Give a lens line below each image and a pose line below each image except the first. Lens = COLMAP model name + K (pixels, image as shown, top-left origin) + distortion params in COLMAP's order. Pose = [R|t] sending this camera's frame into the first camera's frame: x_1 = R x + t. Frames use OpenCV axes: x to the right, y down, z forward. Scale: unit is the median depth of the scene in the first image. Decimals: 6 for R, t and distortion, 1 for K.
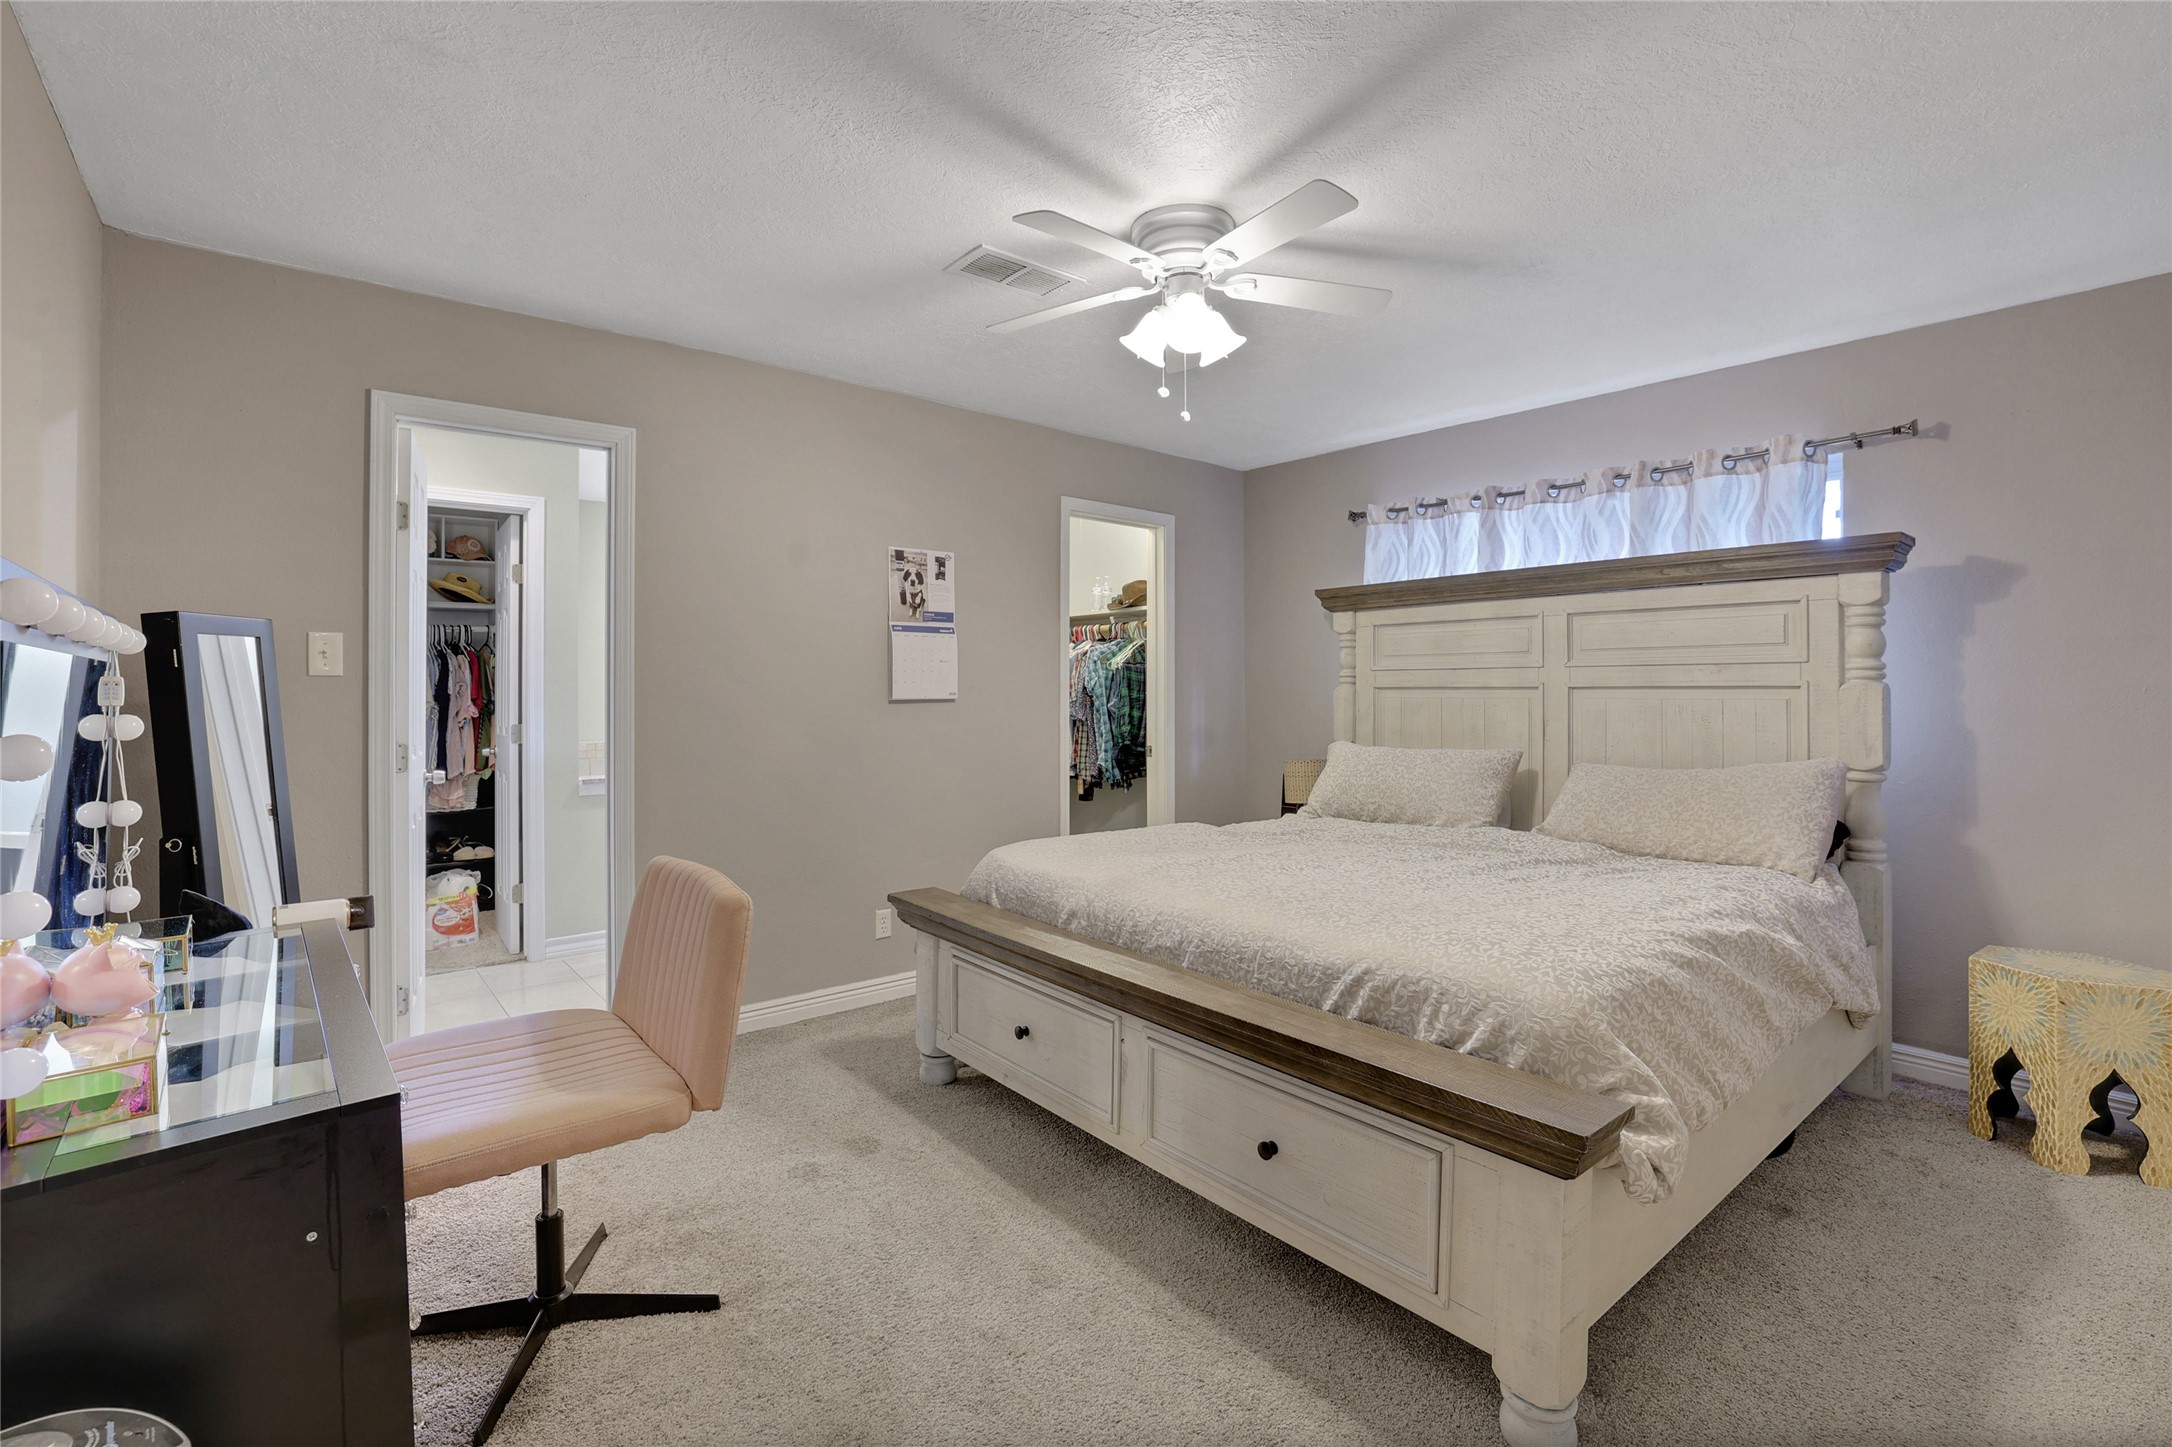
lens RADIAL K [[968.9, 0, 1079.2], [0, 968.9, 685.9], [0, 0, 1]] dist [-0.014336, 0.000259]
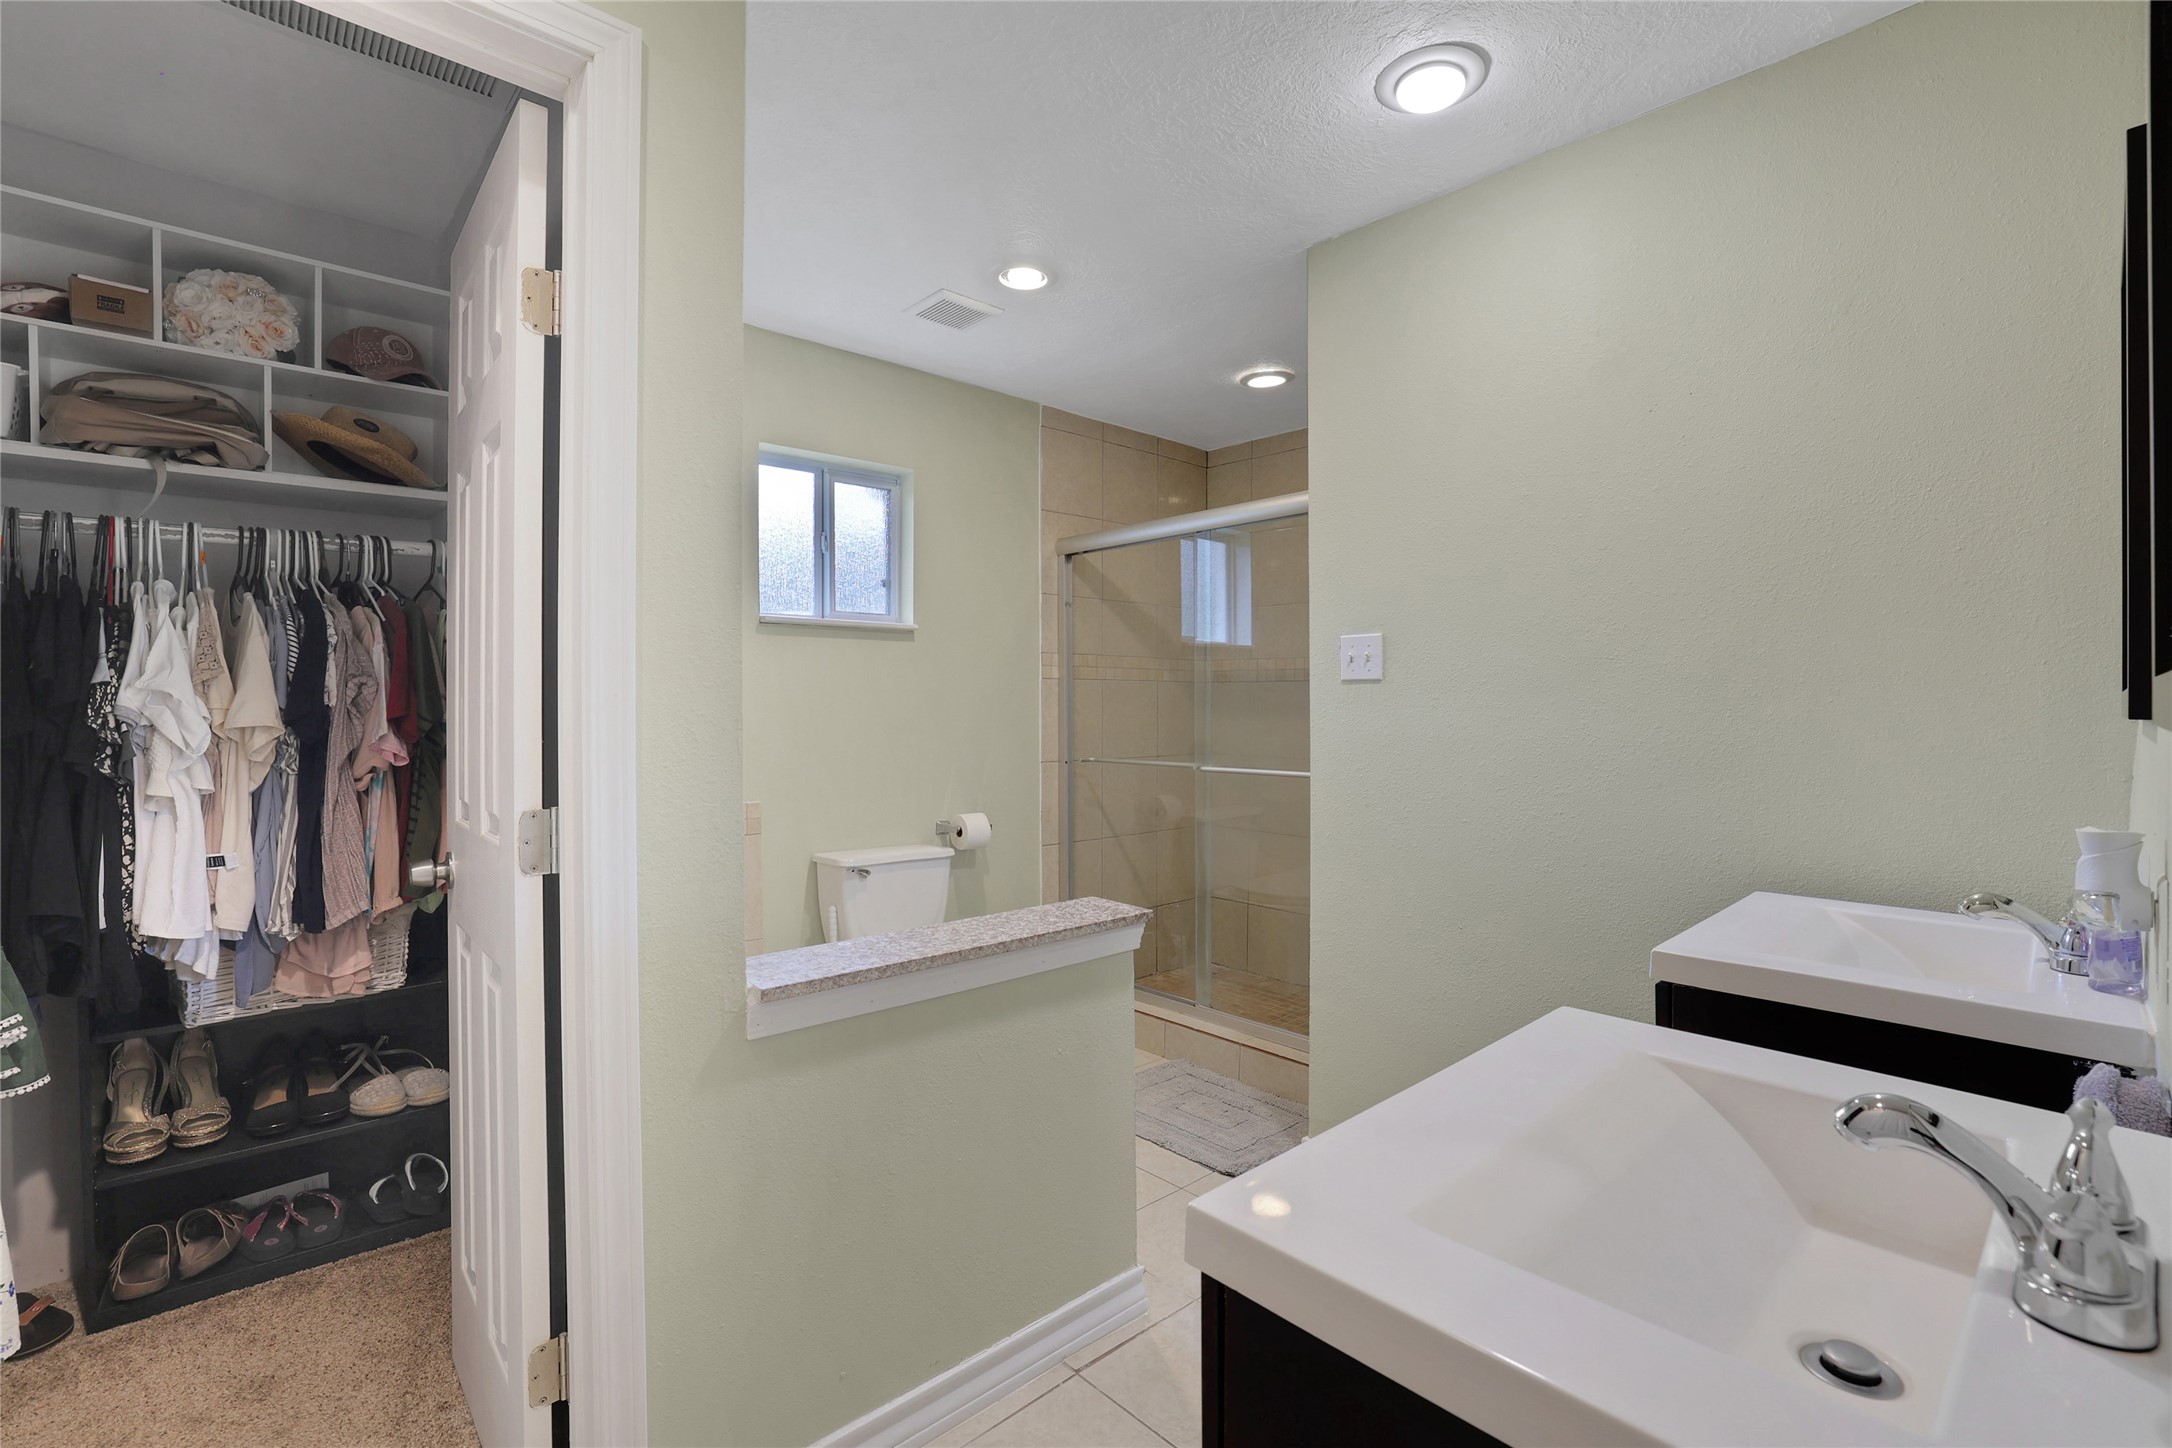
lens RADIAL K [[968.9, 0, 1066.7], [0, 968.9, 715.7], [0, 0, 1]] dist [-0.014336, 0.000259]
pose [[0.999248, 0.006001, 0.038294, -0.371773], [-0.006733, 0.999797, 0.019012, 0.002863], [-0.038172, -0.019255, 0.999086, 0.600174]]
